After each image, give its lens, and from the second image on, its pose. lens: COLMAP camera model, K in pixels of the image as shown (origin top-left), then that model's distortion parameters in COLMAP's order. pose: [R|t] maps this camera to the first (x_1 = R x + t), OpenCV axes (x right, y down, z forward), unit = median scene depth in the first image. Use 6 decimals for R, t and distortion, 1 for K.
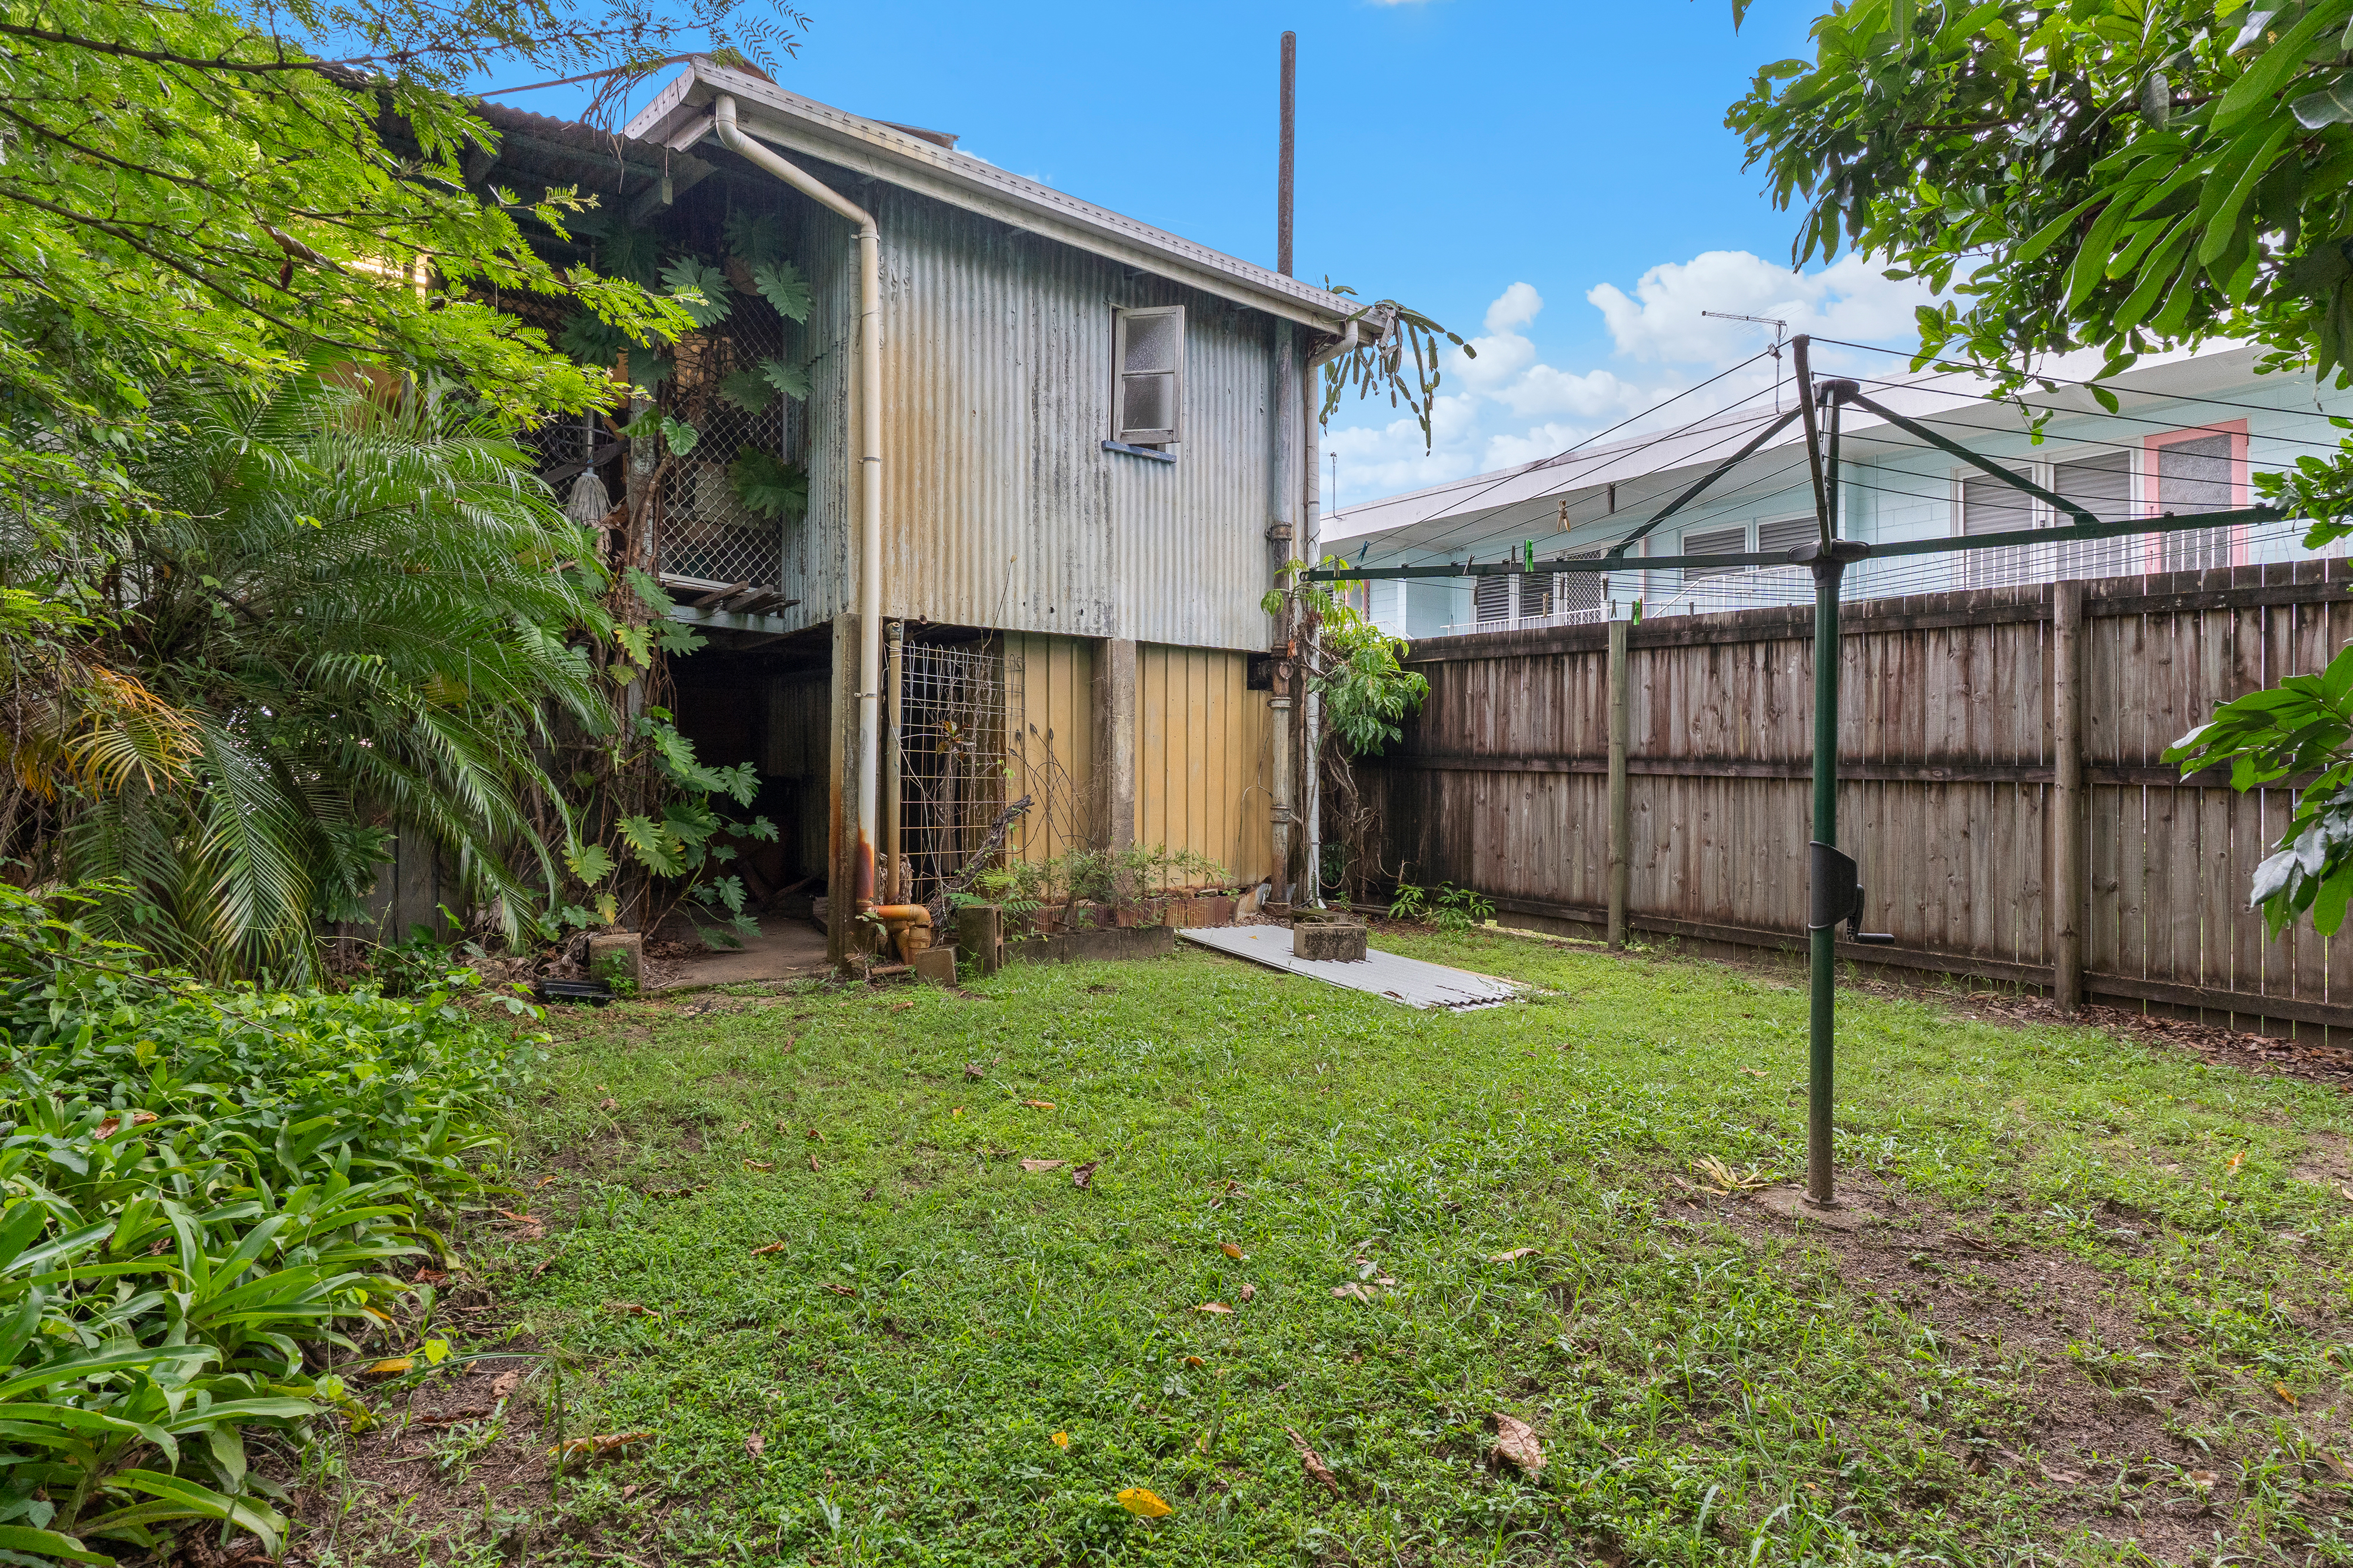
lens RADIAL K [[1136.6, 0, 1184.0], [0, 1136.6, 746.9], [0, 0, 1]] dist [0.001180, 0.000176]
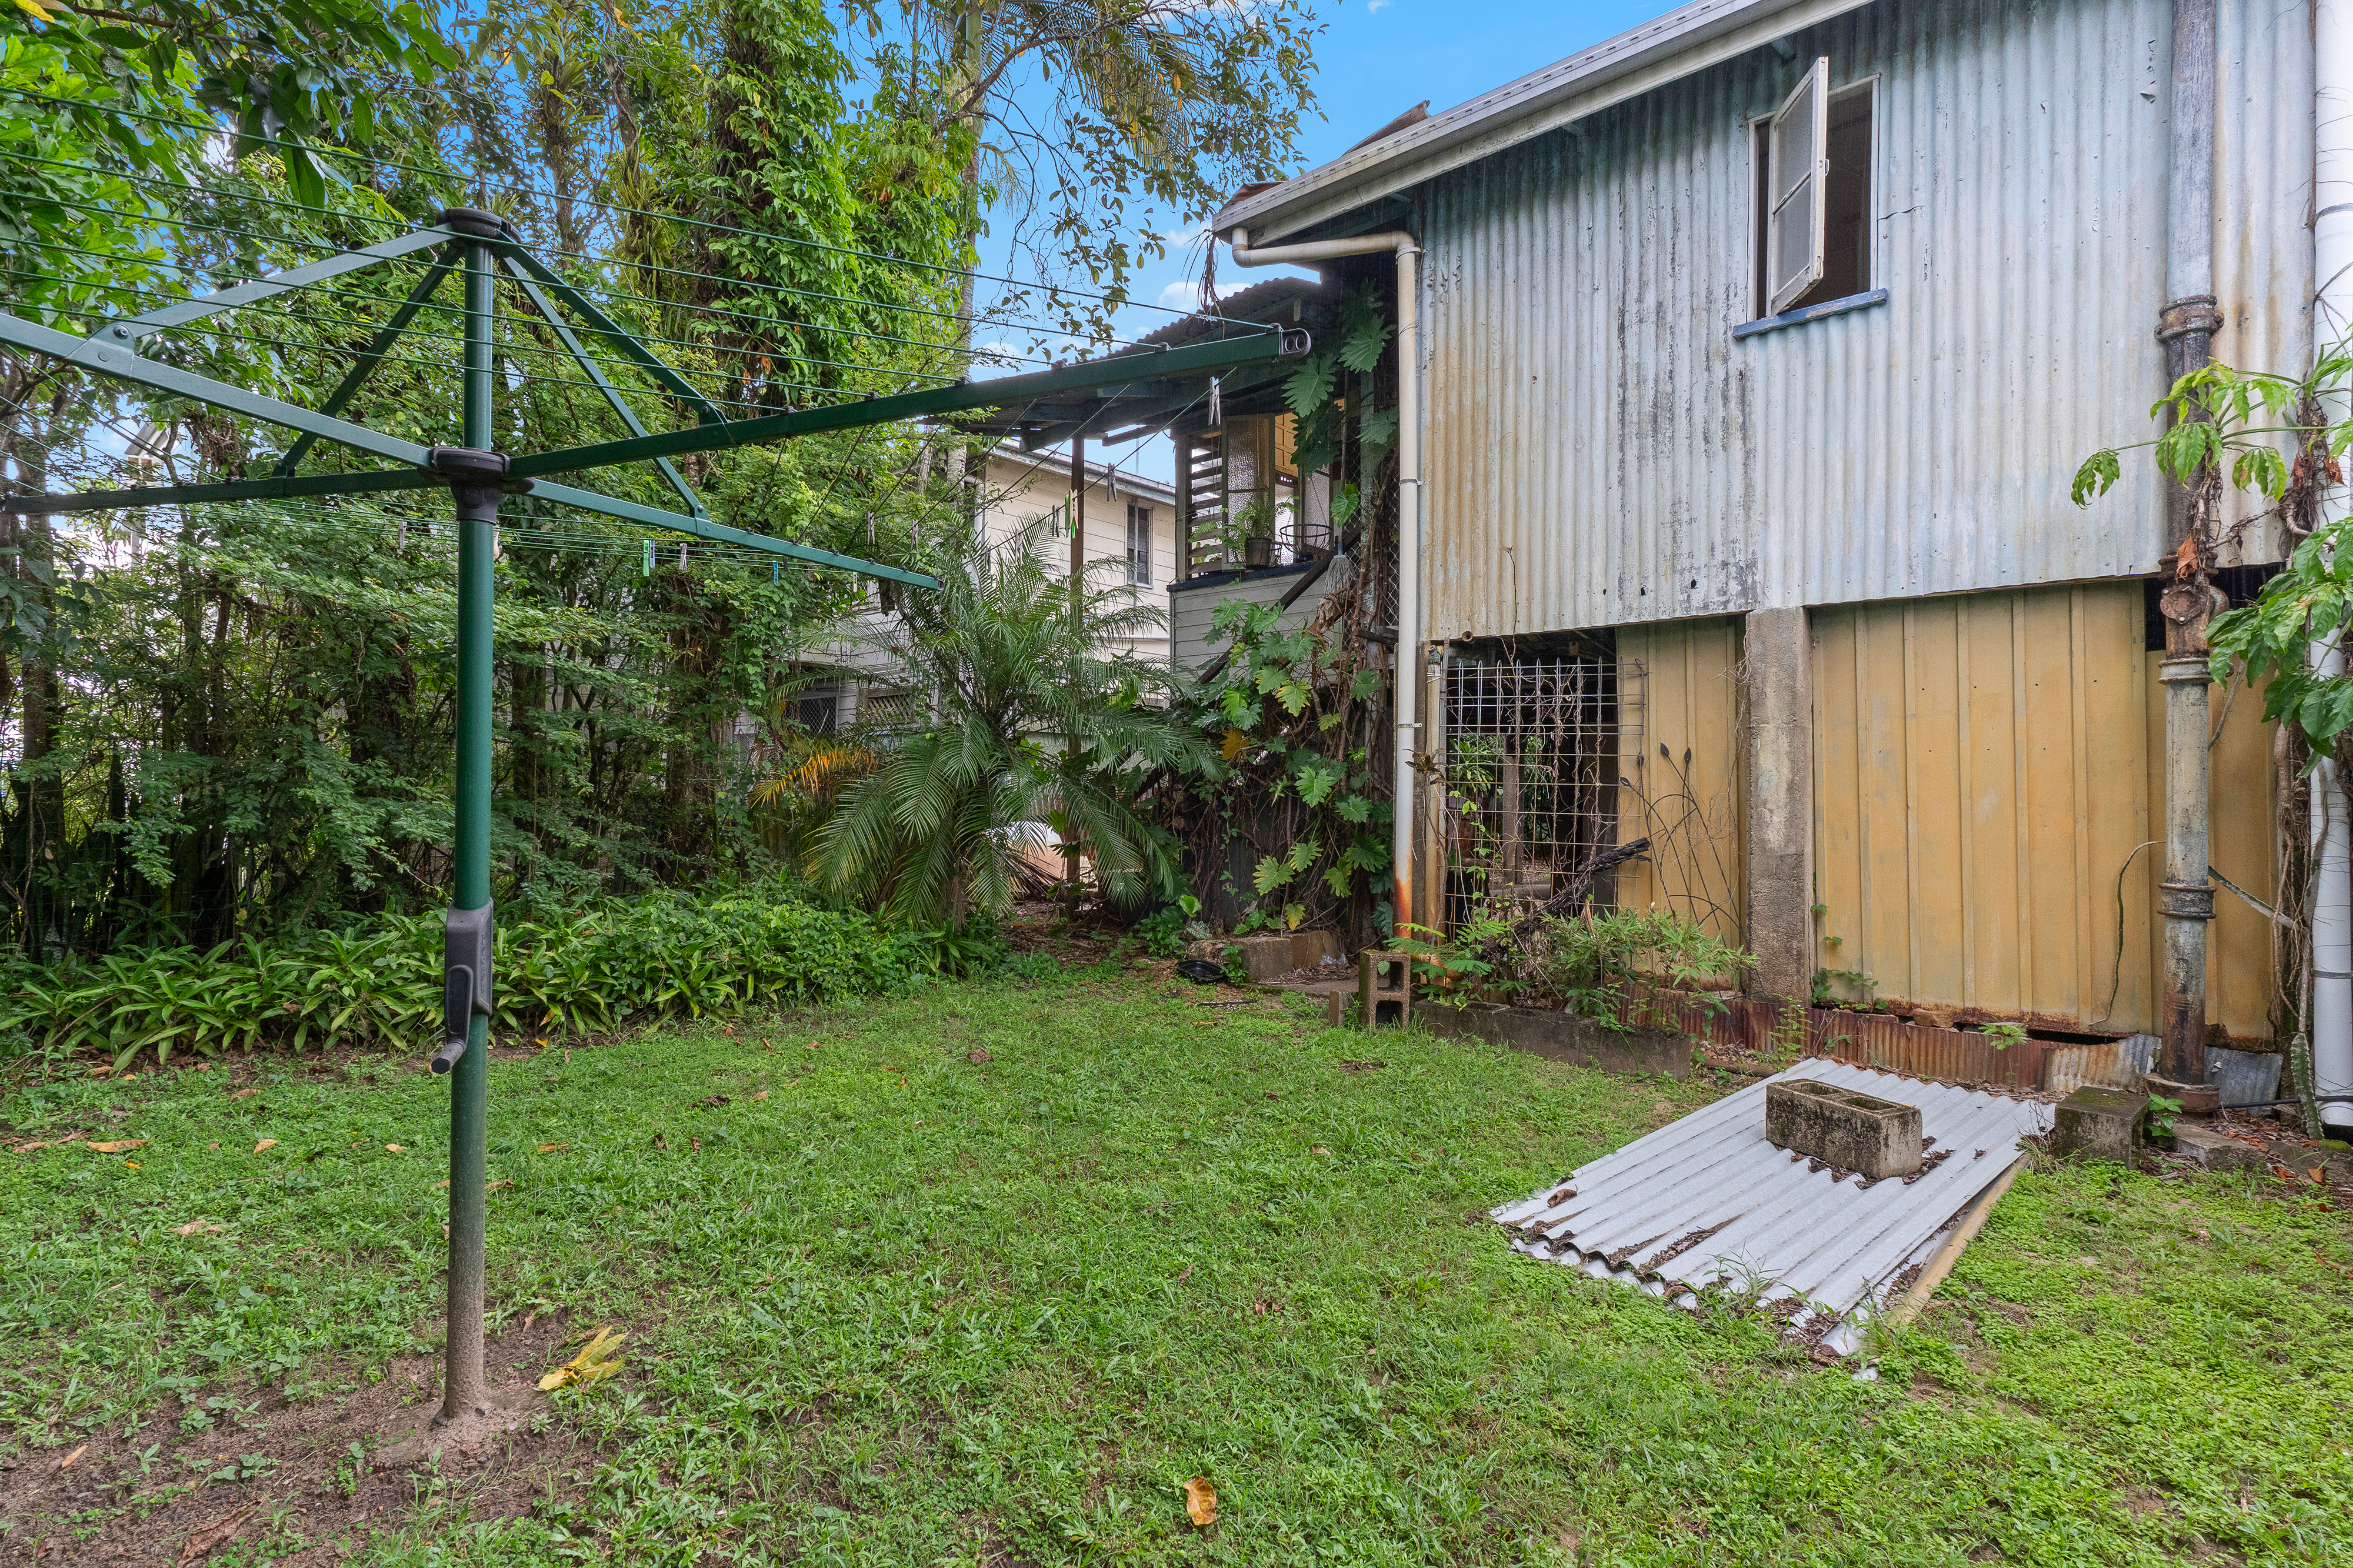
lens RADIAL K [[1136.6, 0, 1177.6], [0, 1136.6, 800.6], [0, 0, 1]] dist [0.001180, 0.000176]
pose [[0.155242, -0.005125, -0.987863, 0.570575], [0.003310, 0.999984, -0.004667, 0.020160], [0.987871, -0.002545, 0.155256, 0.572841]]
